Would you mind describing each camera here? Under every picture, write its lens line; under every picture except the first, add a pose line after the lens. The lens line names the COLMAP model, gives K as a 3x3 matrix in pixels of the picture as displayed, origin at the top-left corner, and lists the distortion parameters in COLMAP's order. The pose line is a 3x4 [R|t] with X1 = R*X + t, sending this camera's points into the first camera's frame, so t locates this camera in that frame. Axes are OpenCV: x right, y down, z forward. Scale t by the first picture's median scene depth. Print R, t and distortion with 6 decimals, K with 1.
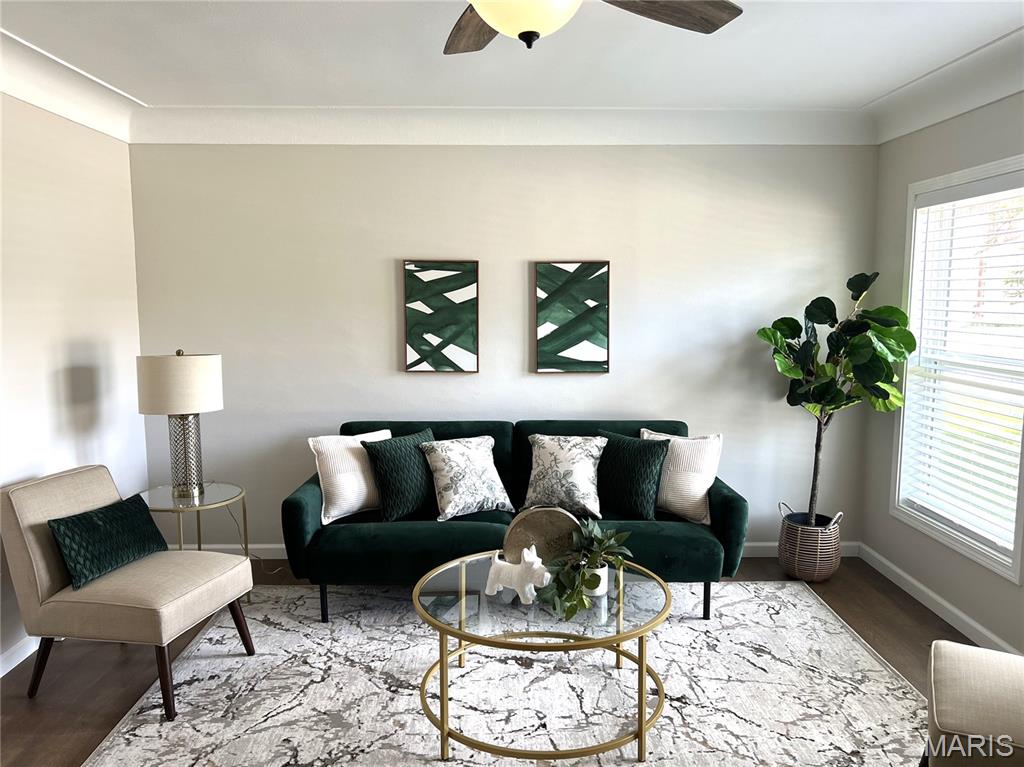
lens RADIAL K [[782.5, 0, 514.7], [0, 782.5, 380.8], [0, 0, 1]] dist [0.075525, -0.101599]
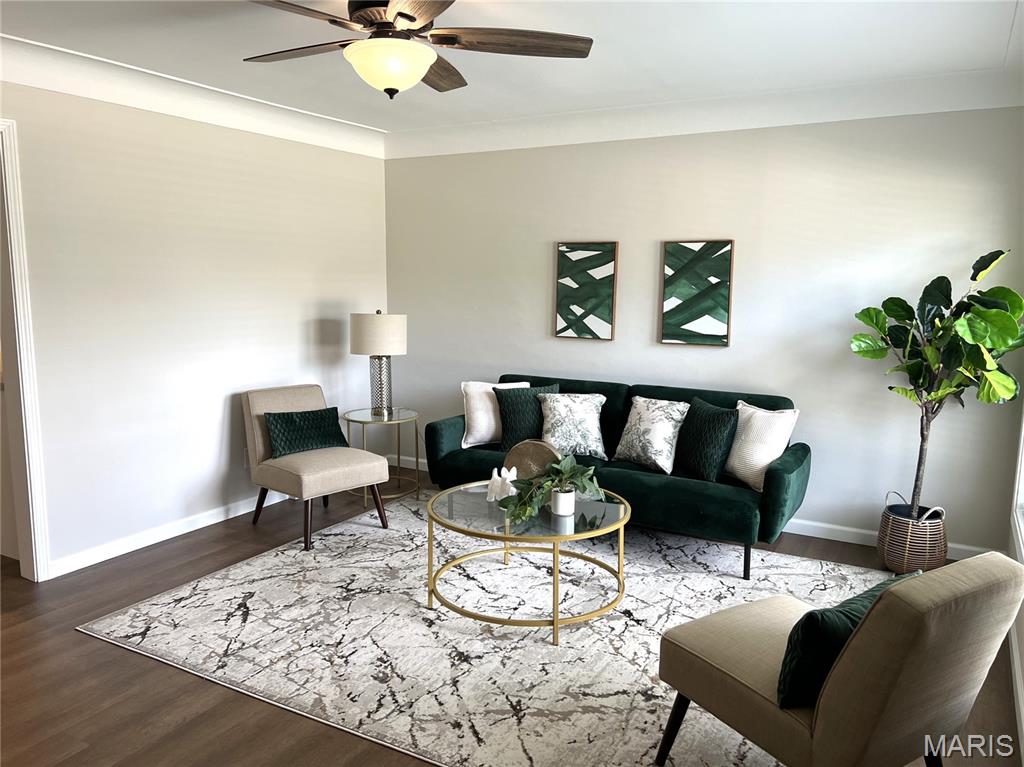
lens RADIAL K [[787.0, 0, 513.1], [0, 787.0, 384.9], [0, 0, 1]] dist [0.075630, -0.085747]
pose [[0.854769, 0.079438, -0.512894, 0.448992], [-0.064878, 0.996820, 0.046267, 0.011209], [0.514938, -0.006272, 0.857204, -0.065034]]
